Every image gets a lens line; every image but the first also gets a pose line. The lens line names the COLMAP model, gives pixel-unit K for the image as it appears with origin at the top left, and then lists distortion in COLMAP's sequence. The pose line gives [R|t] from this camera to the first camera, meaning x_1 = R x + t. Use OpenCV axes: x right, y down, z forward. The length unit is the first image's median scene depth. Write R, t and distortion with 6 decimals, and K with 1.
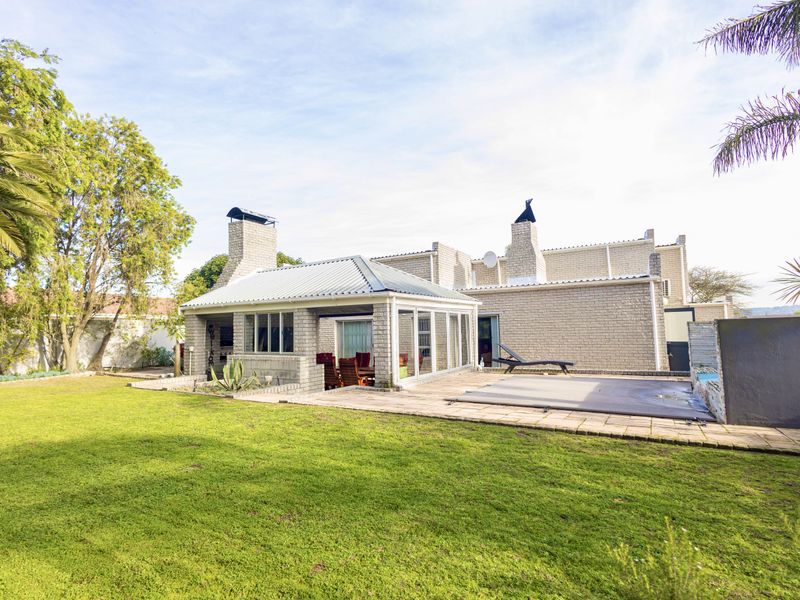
lens RADIAL K [[418.4, 0, 397.6], [0, 418.4, 302.9], [0, 0, 1]] dist [0.029377, -0.000224]
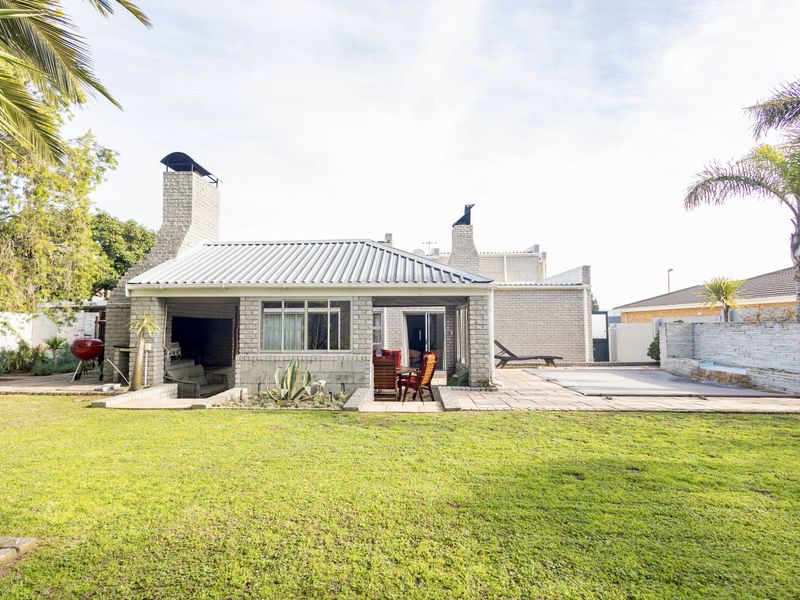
lens RADIAL K [[418.4, 0, 397.6], [0, 418.4, 302.9], [0, 0, 1]] dist [0.029377, -0.000224]
pose [[0.876480, 0.043852, 0.479438, -0.427478], [-0.046662, 0.998892, -0.006060, 0.021149], [-0.479172, -0.017060, 0.877555, 0.189239]]
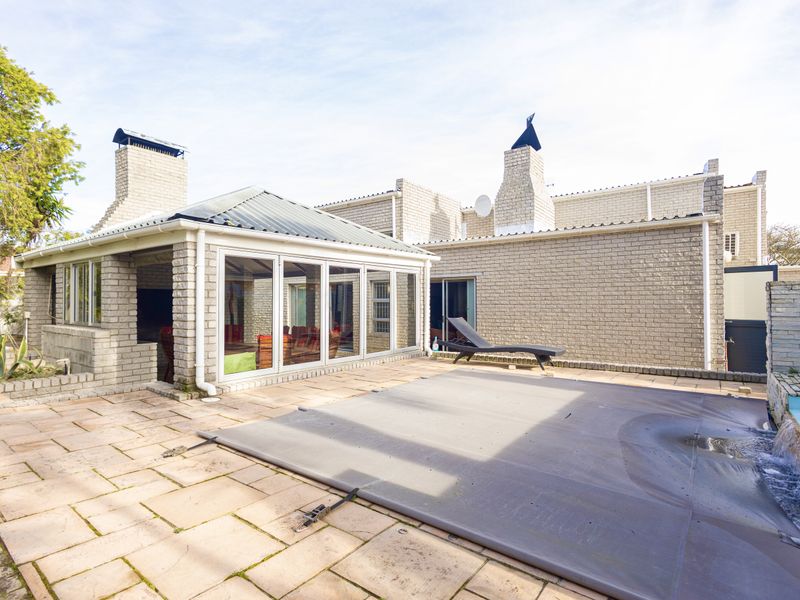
lens RADIAL K [[411.9, 0, 396.4], [0, 411.9, 298.9], [0, 0, 1]] dist [0.011230, -0.000721]
pose [[0.993772, 0.018217, -0.109932, 0.210633], [-0.011467, 0.998027, 0.061724, 0.027235], [0.110839, -0.060079, 0.992021, 0.326159]]
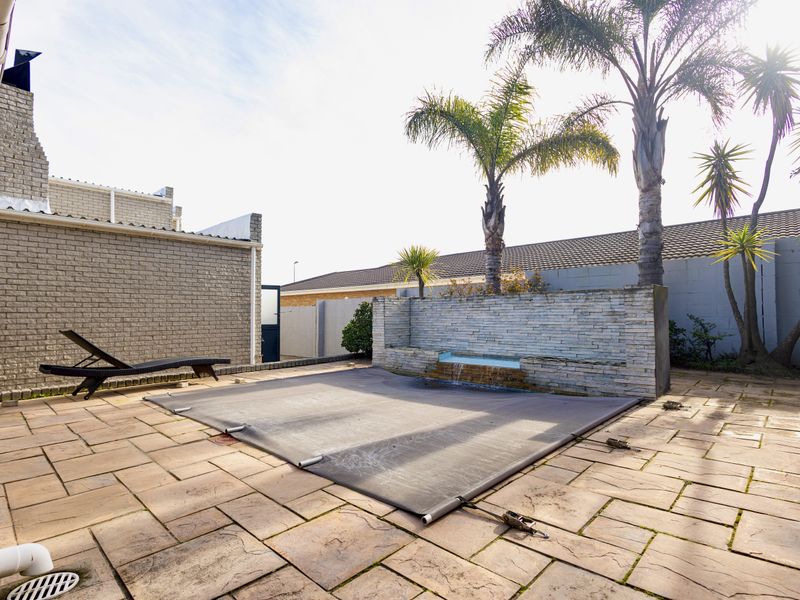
lens RADIAL K [[411.9, 0, 396.4], [0, 411.9, 298.9], [0, 0, 1]] dist [0.011230, -0.000721]
pose [[0.216168, 0.059095, 0.974566, -0.080848], [-0.064928, 0.996827, -0.046043, 0.058859], [-0.974195, -0.053324, 0.219319, 0.543640]]
